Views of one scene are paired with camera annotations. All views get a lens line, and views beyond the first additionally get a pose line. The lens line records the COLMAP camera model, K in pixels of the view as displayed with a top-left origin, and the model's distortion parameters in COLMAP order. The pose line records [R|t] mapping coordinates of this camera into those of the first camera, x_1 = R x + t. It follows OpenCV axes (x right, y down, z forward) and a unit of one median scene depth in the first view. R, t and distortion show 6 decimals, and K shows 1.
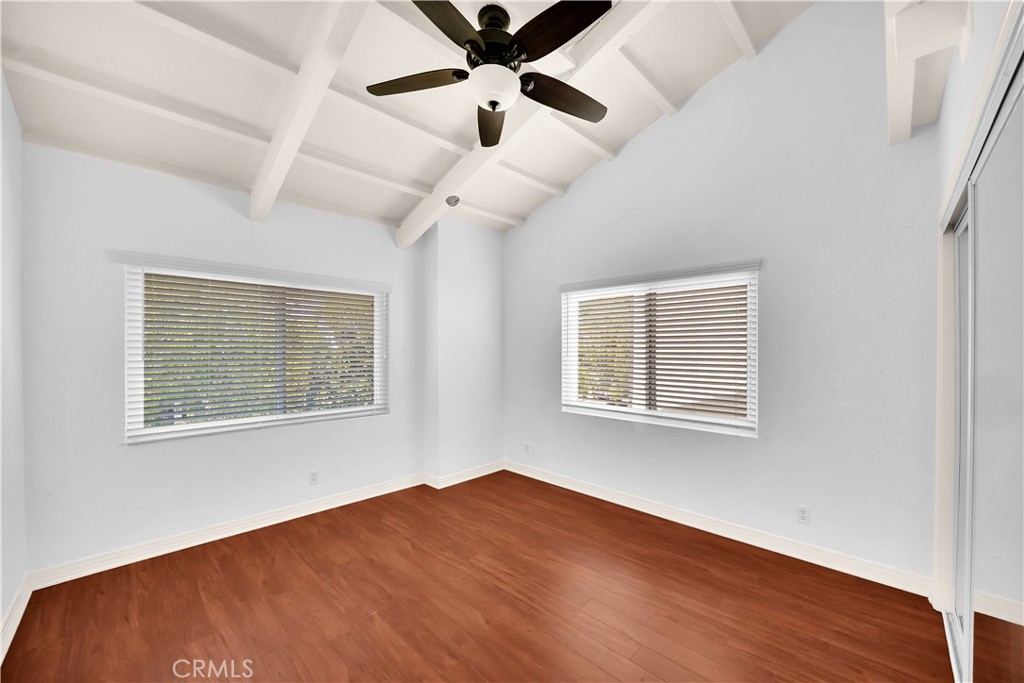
lens RADIAL K [[387.1, 0, 555.5], [0, 387.1, 350.4], [0, 0, 1]] dist [-0.048178, 0.000075]
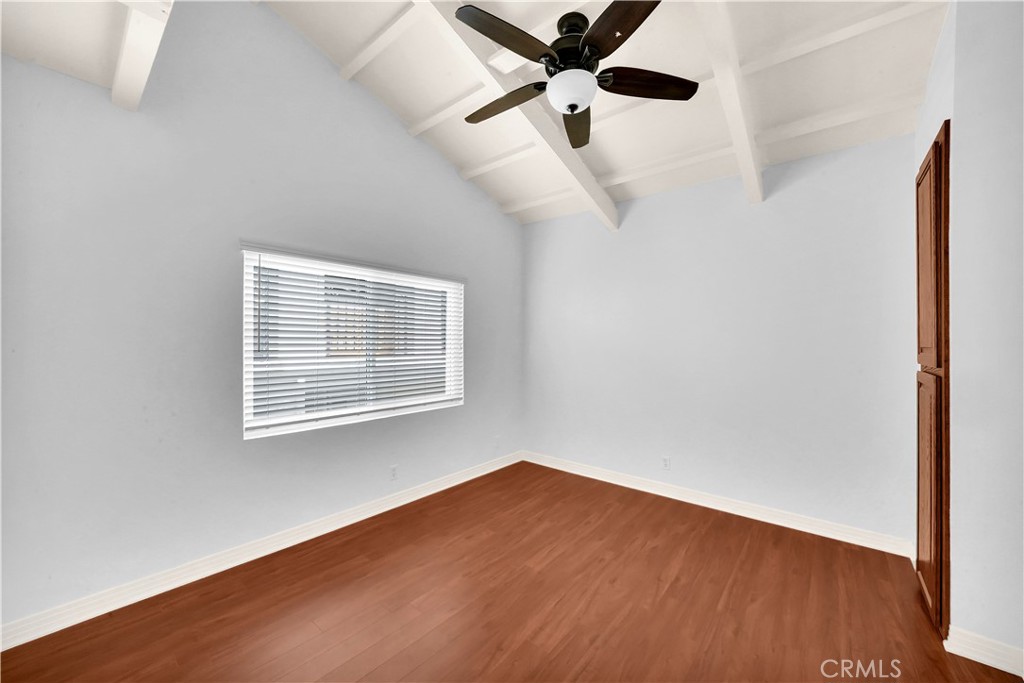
lens RADIAL K [[396.7, 0, 512.0], [0, 396.7, 341.5], [0, 0, 1]] dist [0.000369, 0.000067]
pose [[-0.040631, -0.001620, 0.999173, -0.743802], [-0.002911, 0.999995, 0.001503, -0.003167], [-0.999170, -0.002847, -0.040635, 0.706662]]
